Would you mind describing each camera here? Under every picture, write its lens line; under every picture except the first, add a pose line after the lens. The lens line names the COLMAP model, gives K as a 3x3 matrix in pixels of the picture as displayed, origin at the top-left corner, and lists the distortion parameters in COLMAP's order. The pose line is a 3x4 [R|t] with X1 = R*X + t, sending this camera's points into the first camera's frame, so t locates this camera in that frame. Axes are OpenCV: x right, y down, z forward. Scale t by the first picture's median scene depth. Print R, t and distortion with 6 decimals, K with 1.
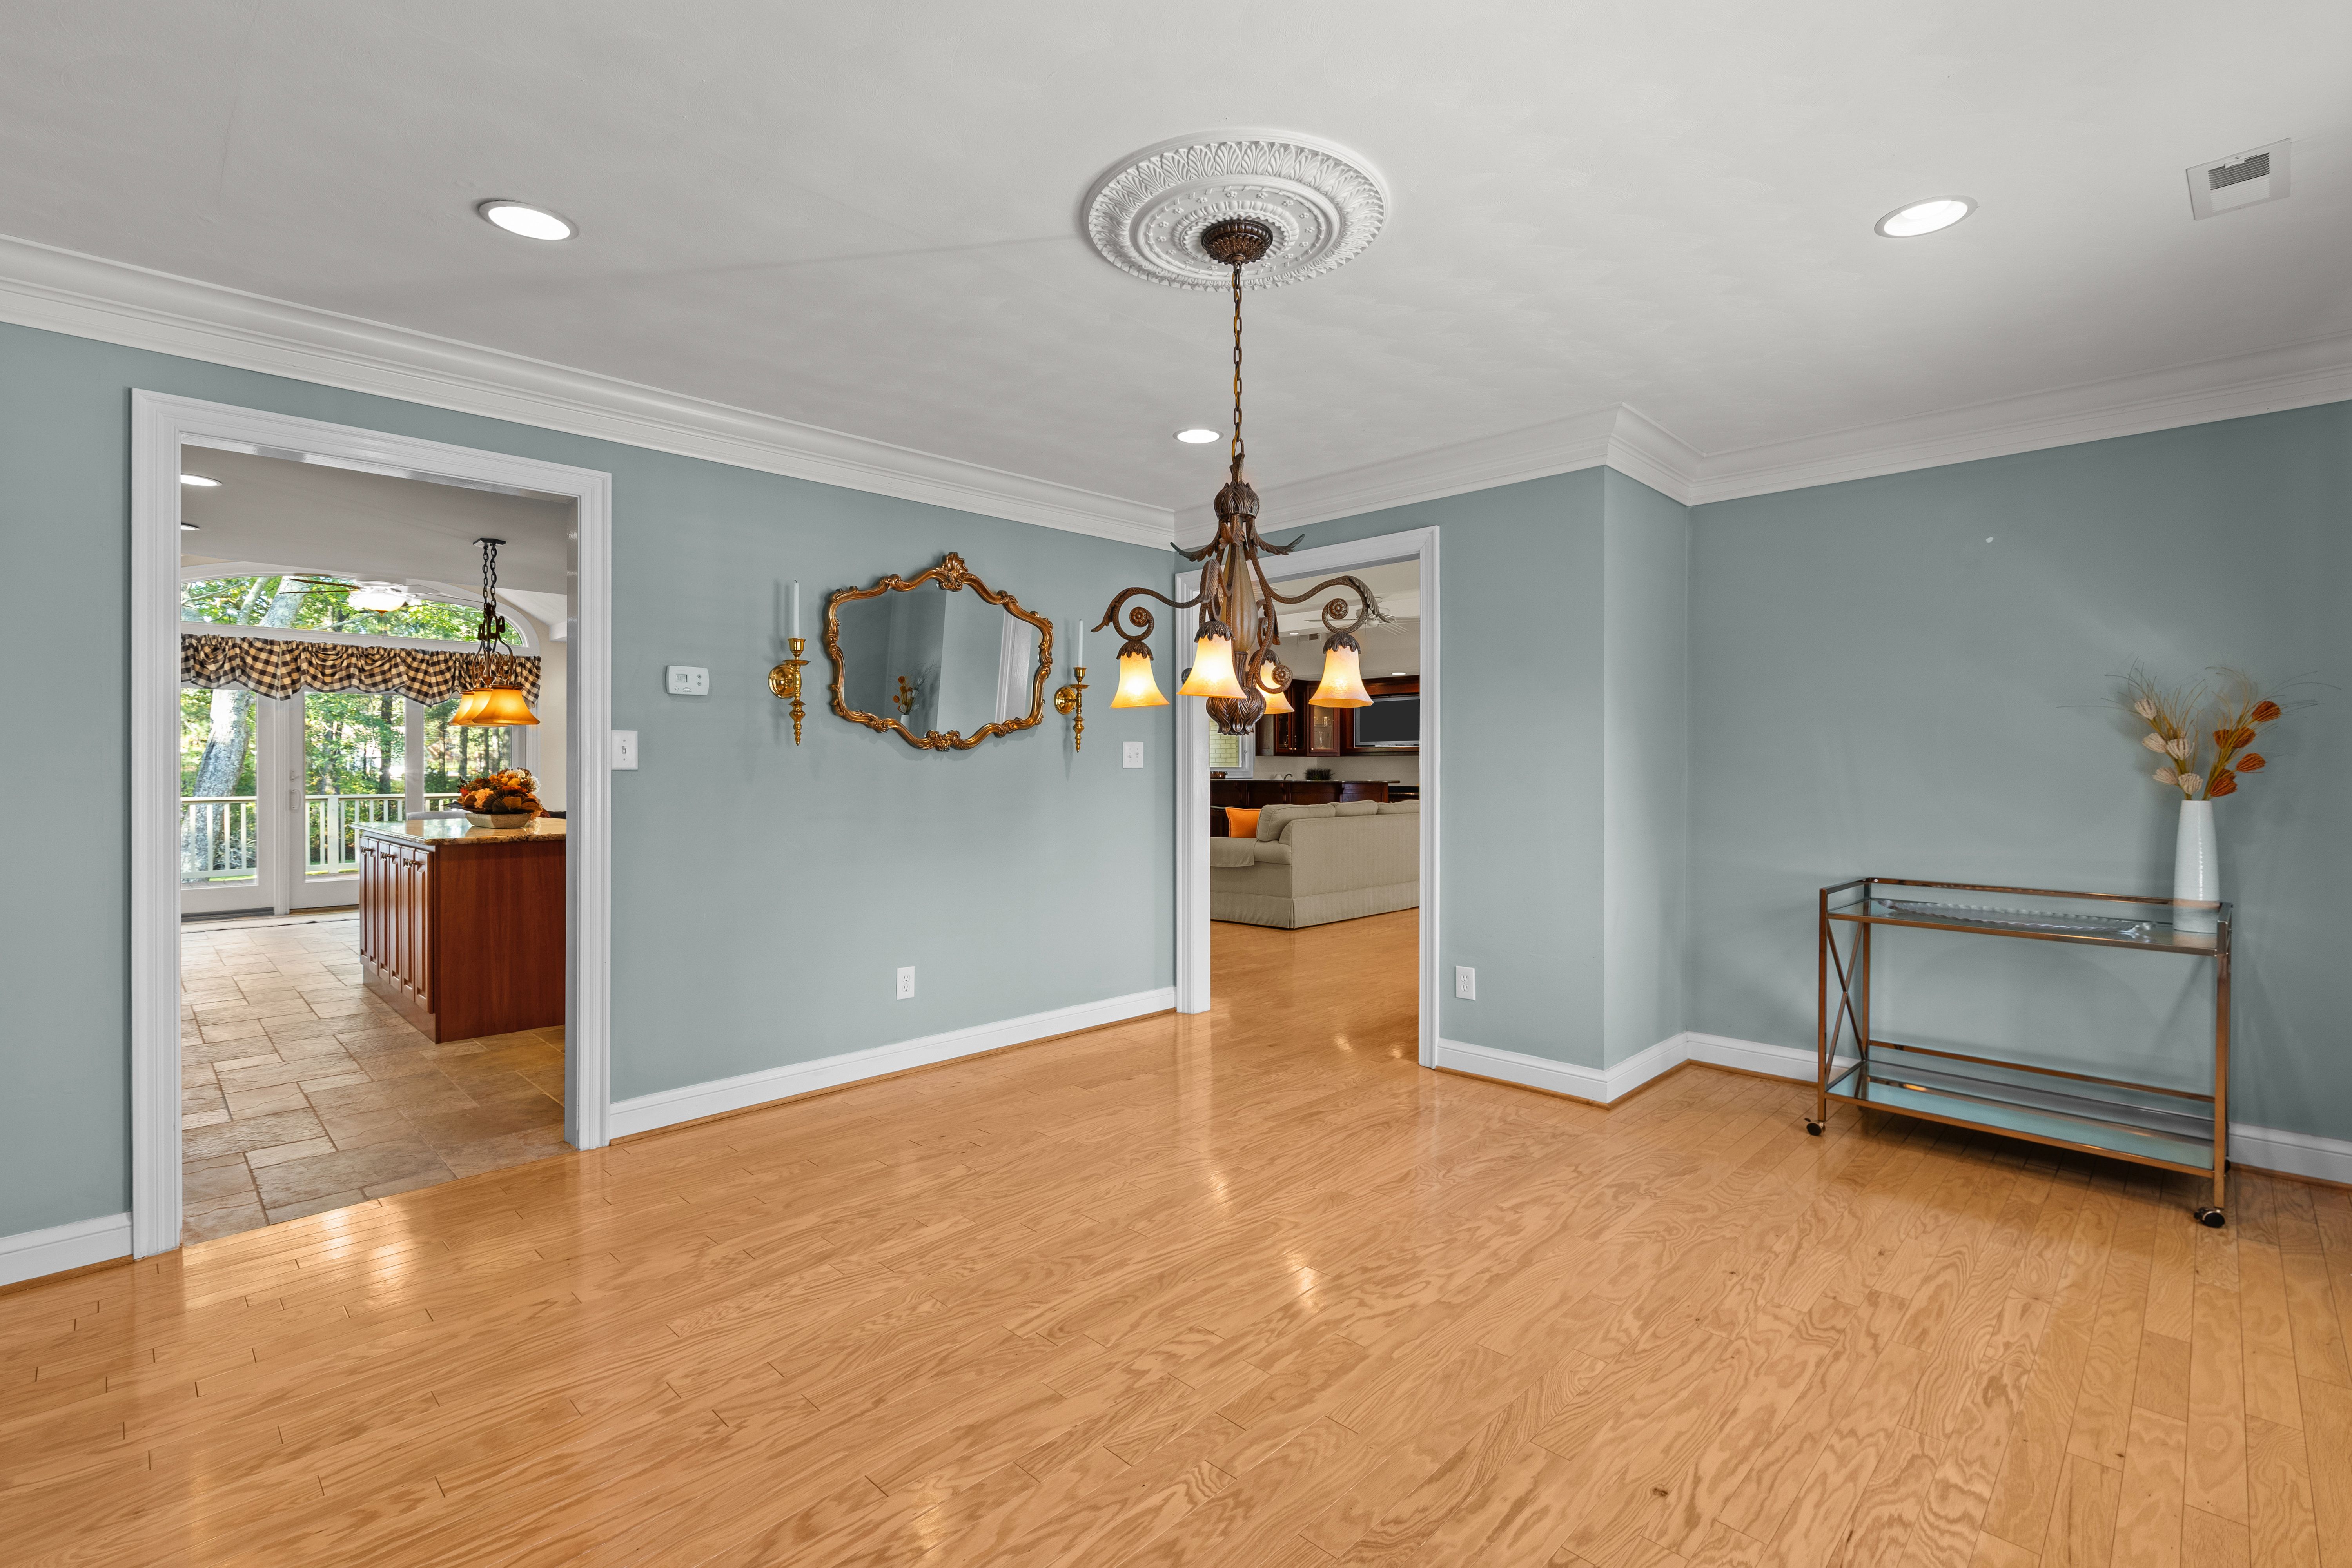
lens RADIAL K [[1053.4, 0, 1173.2], [0, 1053.4, 775.2], [0, 0, 1]] dist [0.005843, -0.001208]
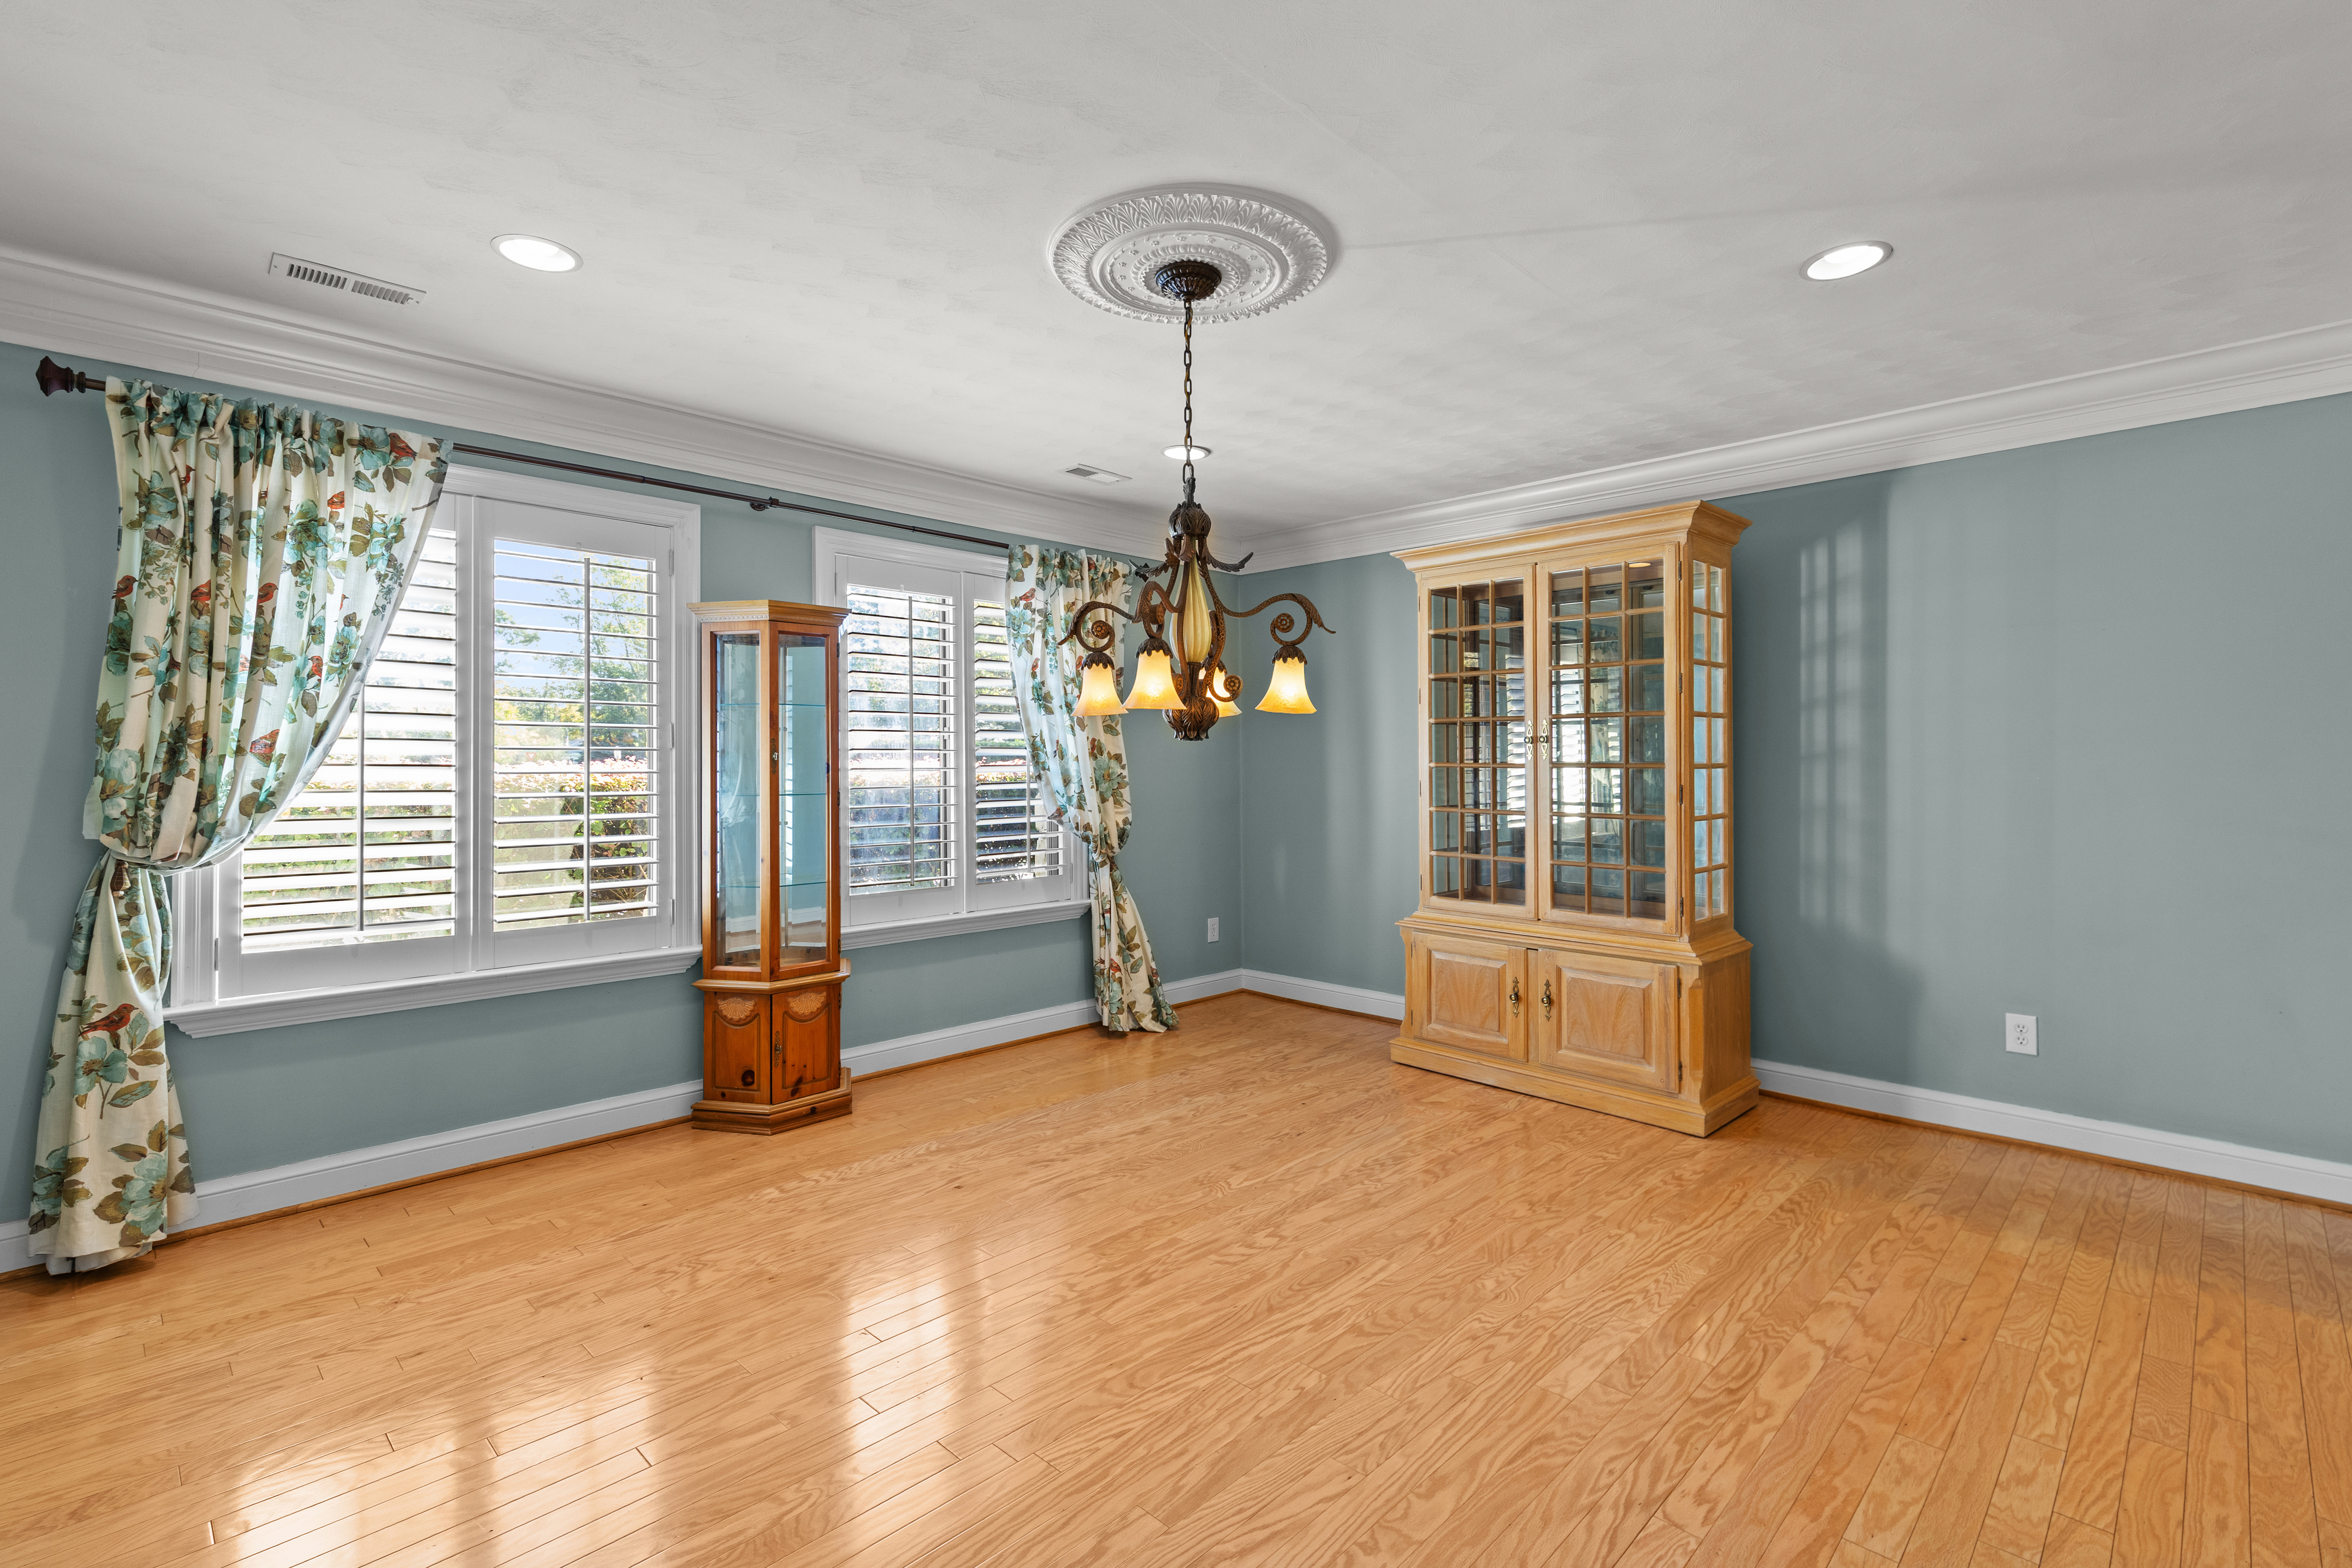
lens RADIAL K [[1053.4, 0, 1179.9], [0, 1053.4, 767.4], [0, 0, 1]] dist [0.005843, -0.001208]
pose [[-0.999982, 0.004110, -0.004440, 0.079746], [0.004076, 0.999962, 0.007658, -0.019107], [0.004471, 0.007640, -0.999961, 2.155200]]
